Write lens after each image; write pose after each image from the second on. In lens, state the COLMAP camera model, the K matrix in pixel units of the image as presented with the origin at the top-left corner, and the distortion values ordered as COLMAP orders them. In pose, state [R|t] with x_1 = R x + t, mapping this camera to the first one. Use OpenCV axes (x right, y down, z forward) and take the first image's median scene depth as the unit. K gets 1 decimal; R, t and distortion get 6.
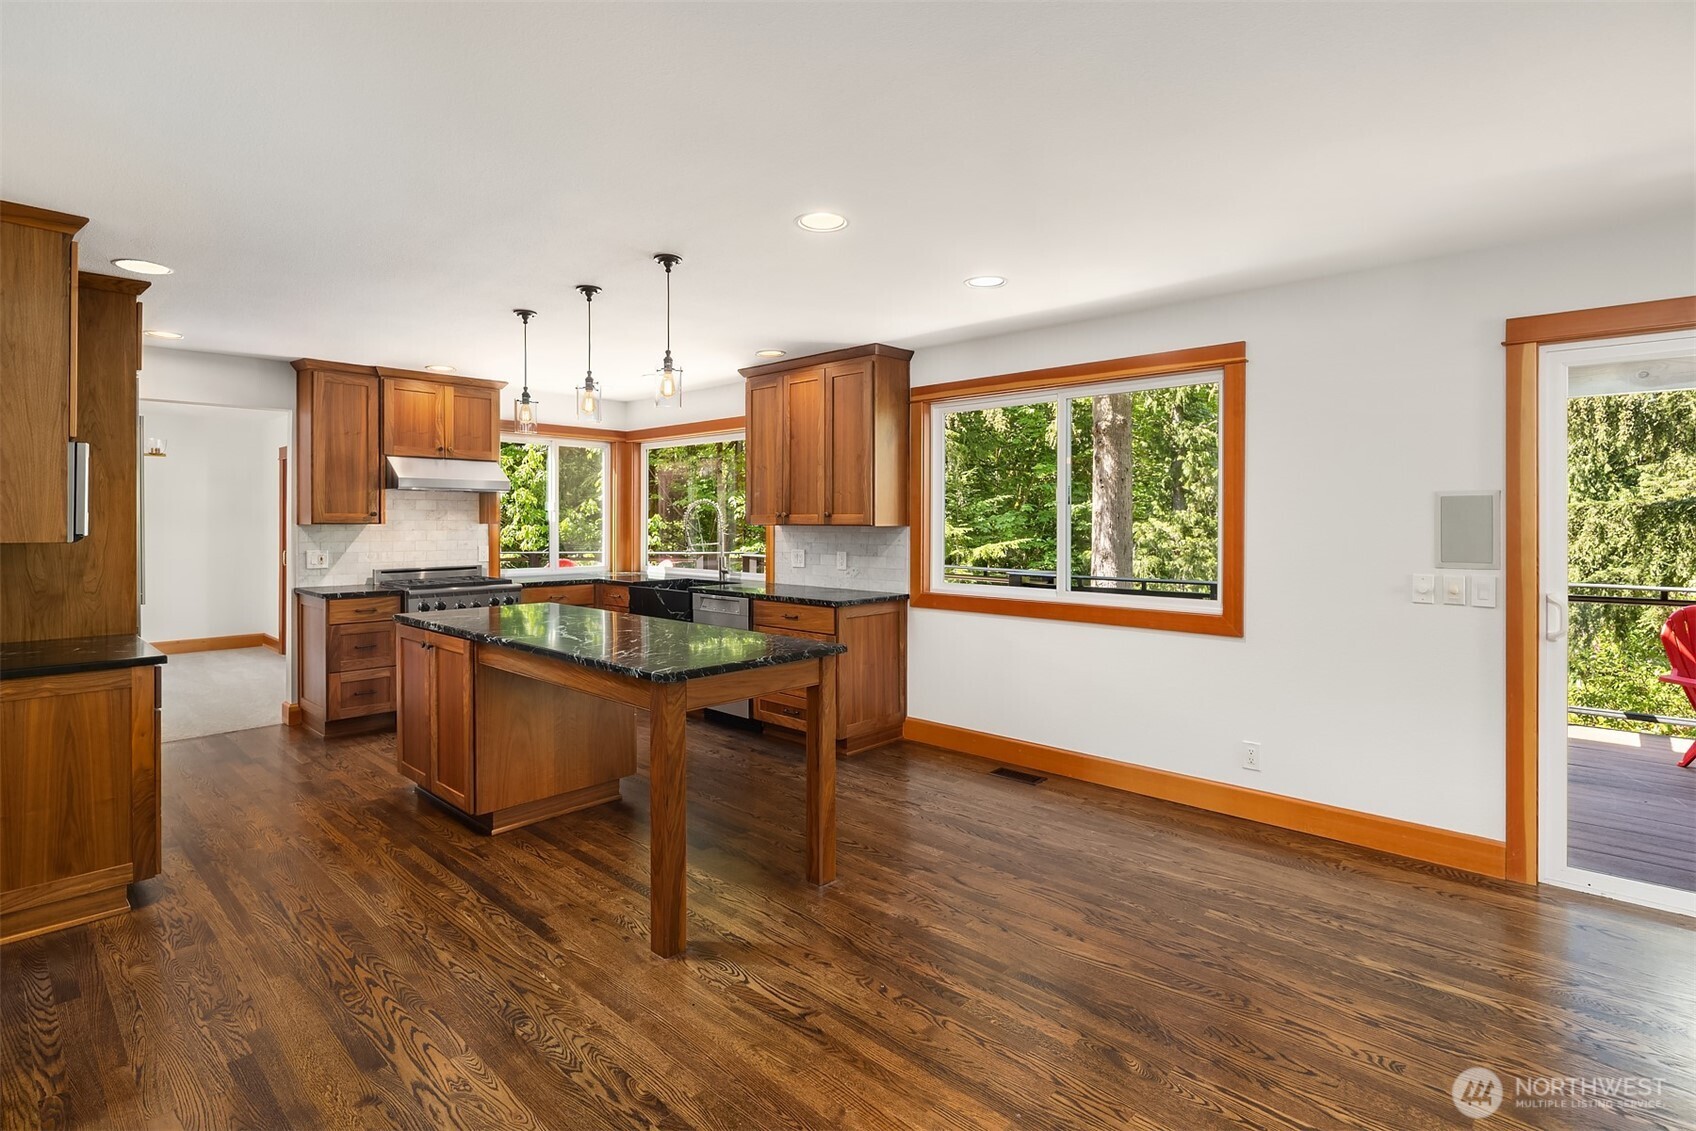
lens RADIAL K [[806.5, 0, 845.7], [0, 806.5, 509.3], [0, 0, 1]] dist [-0.000160, -0.000372]
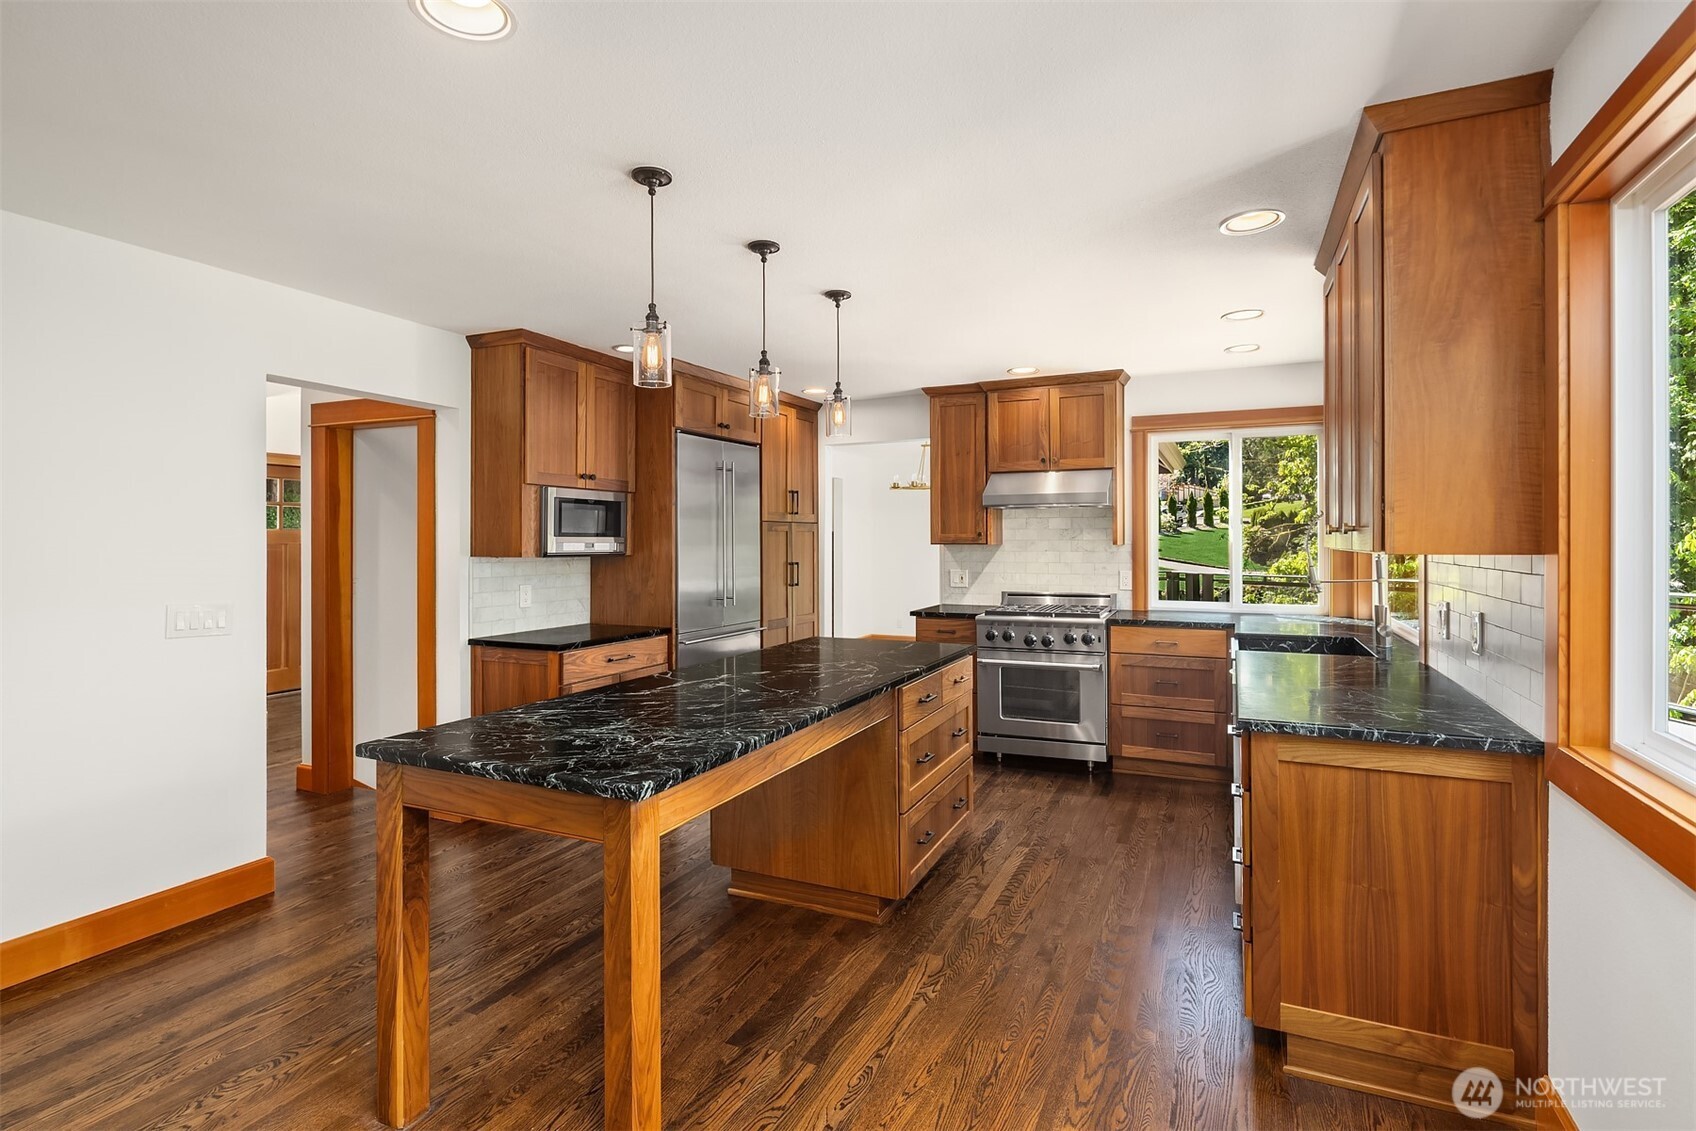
lens RADIAL K [[823.7, 0, 868.7], [0, 823.7, 521.5], [0, 0, 1]] dist [0.000660, -0.000221]
pose [[0.323742, -0.023797, -0.945846, 0.500373], [0.016509, 0.999674, -0.019501, 0.012831], [0.946001, -0.009302, 0.324029, 0.884972]]
